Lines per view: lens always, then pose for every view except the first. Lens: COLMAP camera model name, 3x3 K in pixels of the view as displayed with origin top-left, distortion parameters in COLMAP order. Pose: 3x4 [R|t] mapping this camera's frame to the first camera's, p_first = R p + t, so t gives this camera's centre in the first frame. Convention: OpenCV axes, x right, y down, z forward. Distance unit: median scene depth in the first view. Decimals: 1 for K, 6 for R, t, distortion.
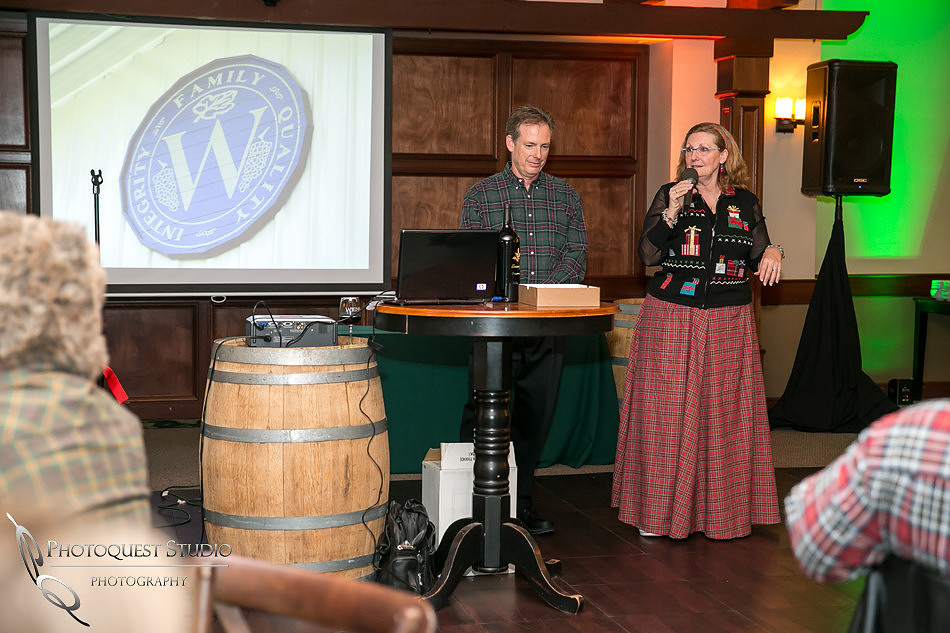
lens RADIAL K [[1402.8, 0, 482.8], [0, 1402.8, 323.8], [0, 0, 1]] dist [0.144851, 0.000000]
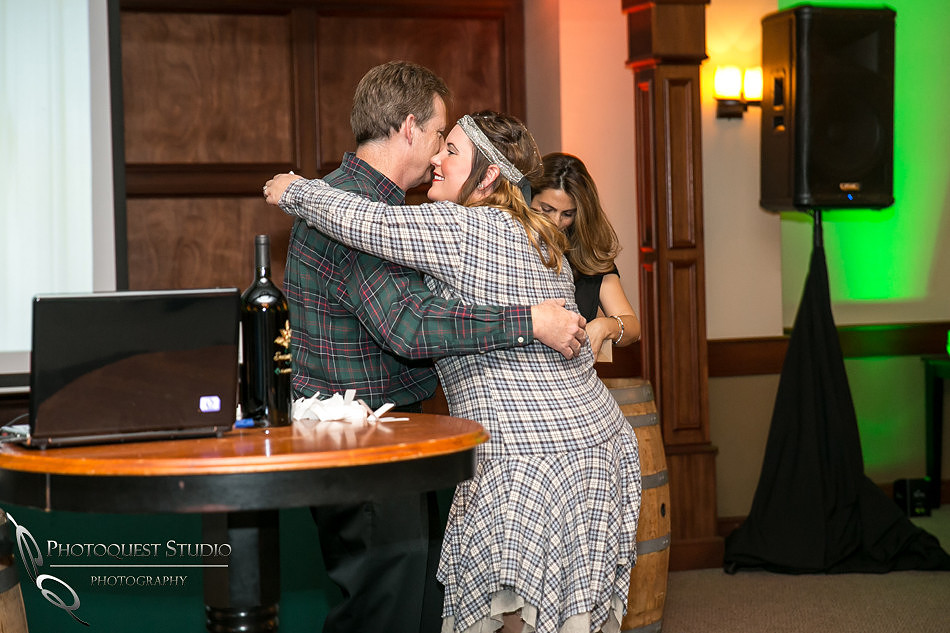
lens RADIAL K [[1874.2, 0, 477.3], [0, 1874.2, 283.7], [0, 0, 1]] dist [0.192908, 0.000000]
pose [[0.995617, -0.032804, 0.087586, 0.014786], [0.037985, 0.997585, -0.058153, -0.010661], [-0.085467, 0.061225, 0.994458, 0.135067]]
